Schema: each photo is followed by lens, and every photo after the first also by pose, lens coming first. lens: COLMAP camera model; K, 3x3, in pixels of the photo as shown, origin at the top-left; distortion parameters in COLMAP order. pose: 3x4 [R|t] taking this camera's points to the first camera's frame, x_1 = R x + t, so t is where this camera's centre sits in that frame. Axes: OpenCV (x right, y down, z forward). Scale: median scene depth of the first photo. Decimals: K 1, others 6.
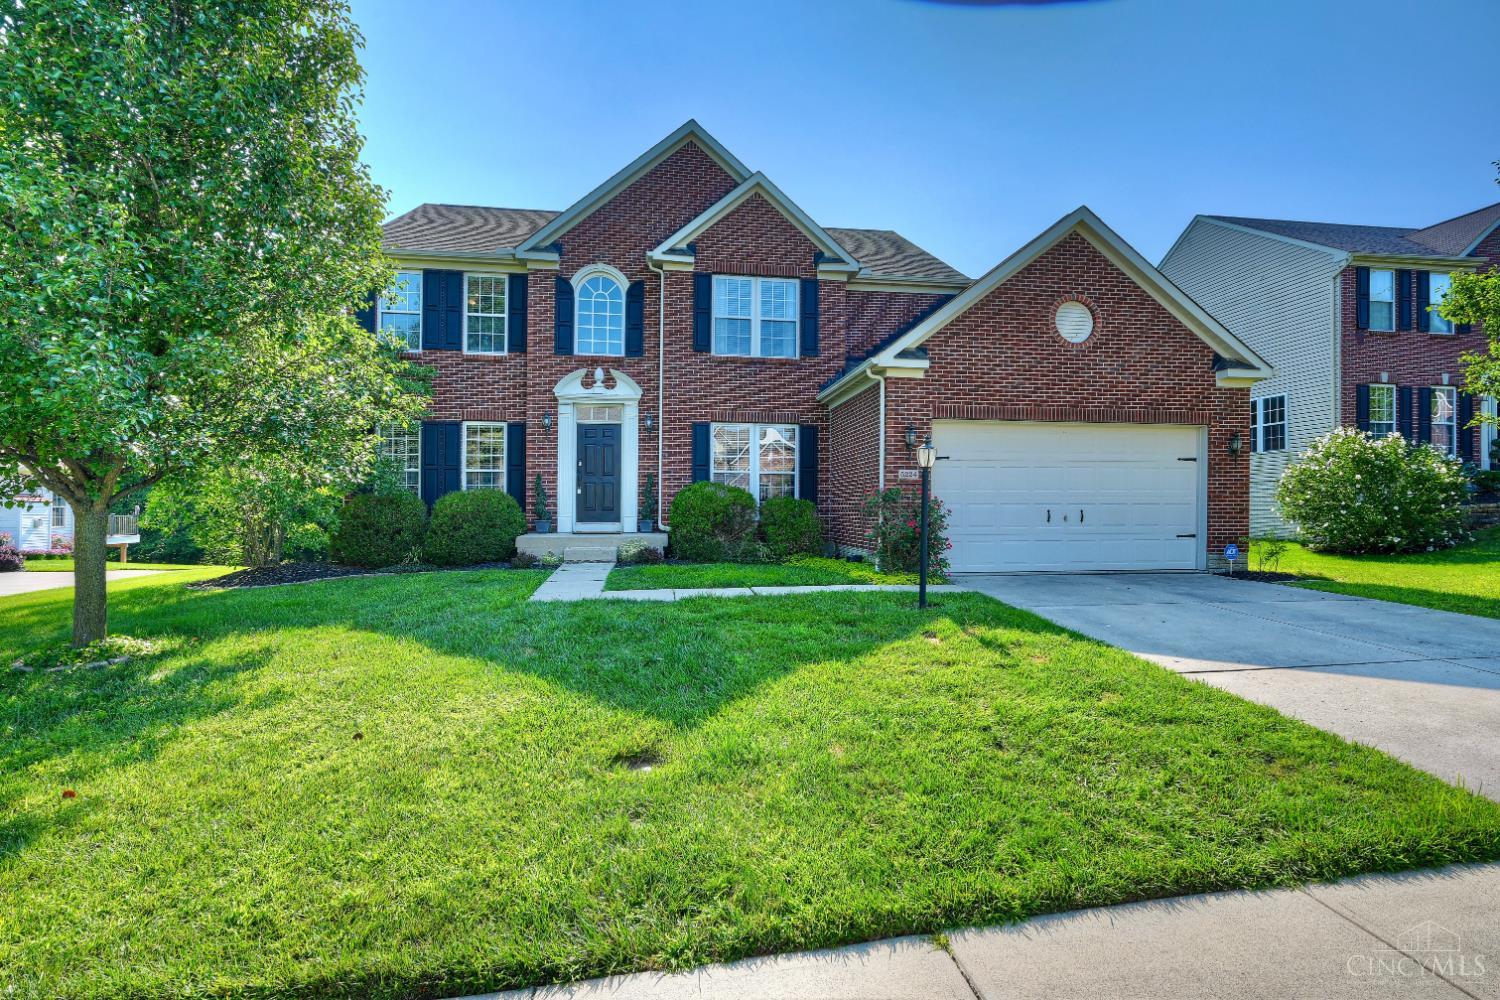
lens RADIAL K [[721.4, 0, 754.2], [0, 721.4, 504.7], [0, 0, 1]] dist [-0.004115, -0.000169]
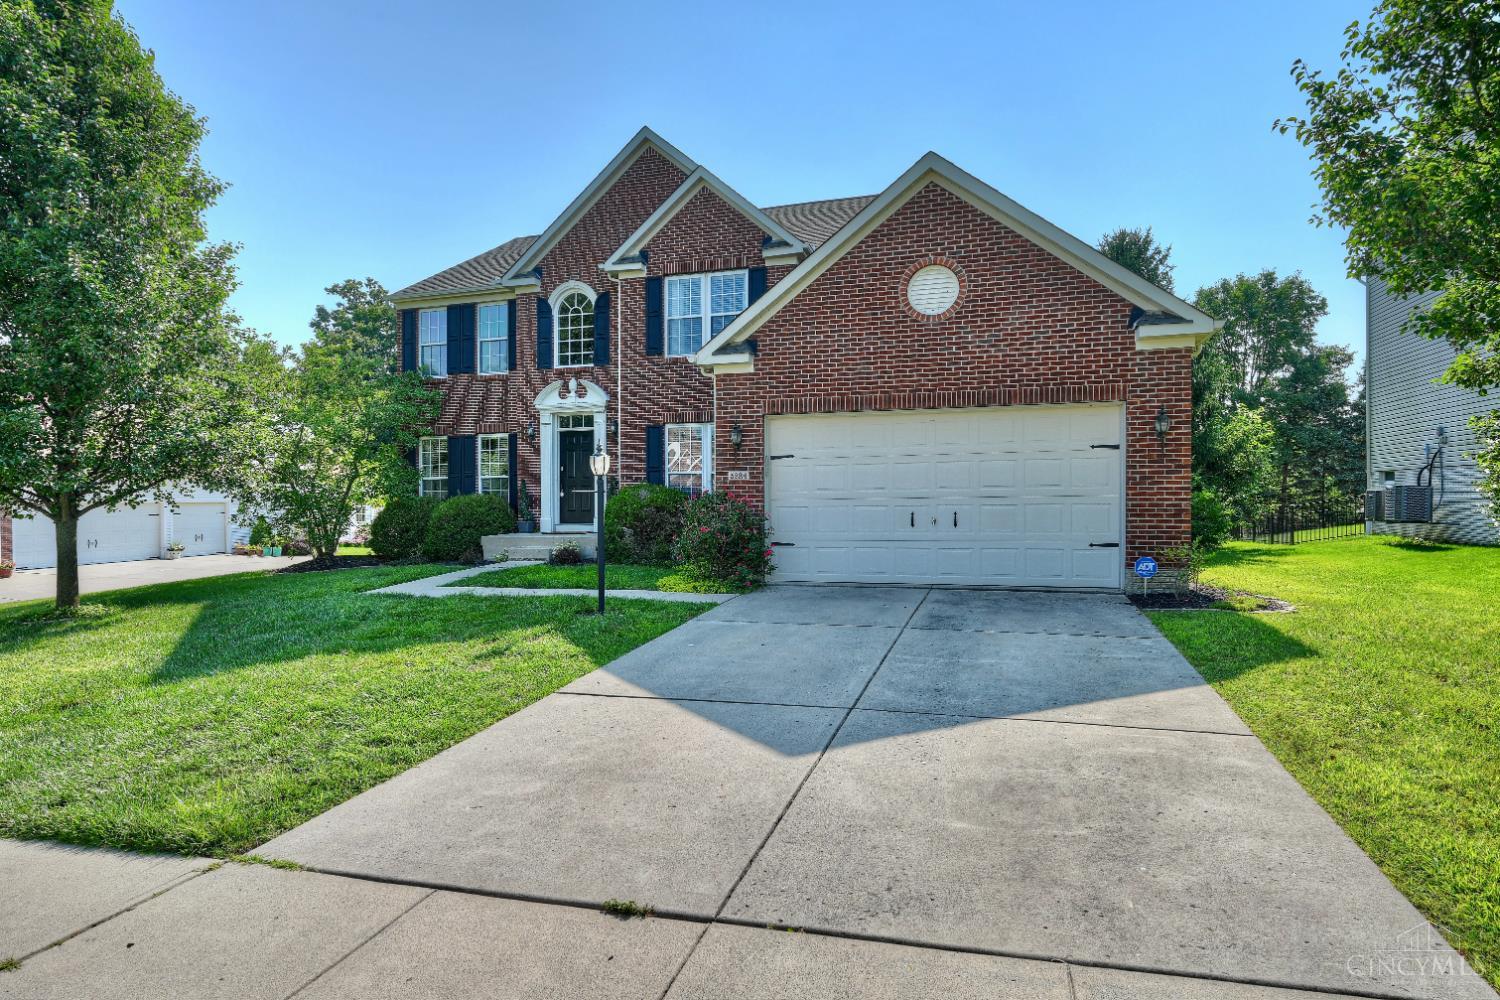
lens RADIAL K [[781.3, 0, 750.2], [0, 781.3, 499.0], [0, 0, 1]] dist [0.002911, 0.000000]
pose [[0.904523, -0.011376, -0.426273, 0.518337], [0.014562, 0.999885, 0.004215, -0.012474], [0.426176, -0.010020, 0.904585, 0.062691]]
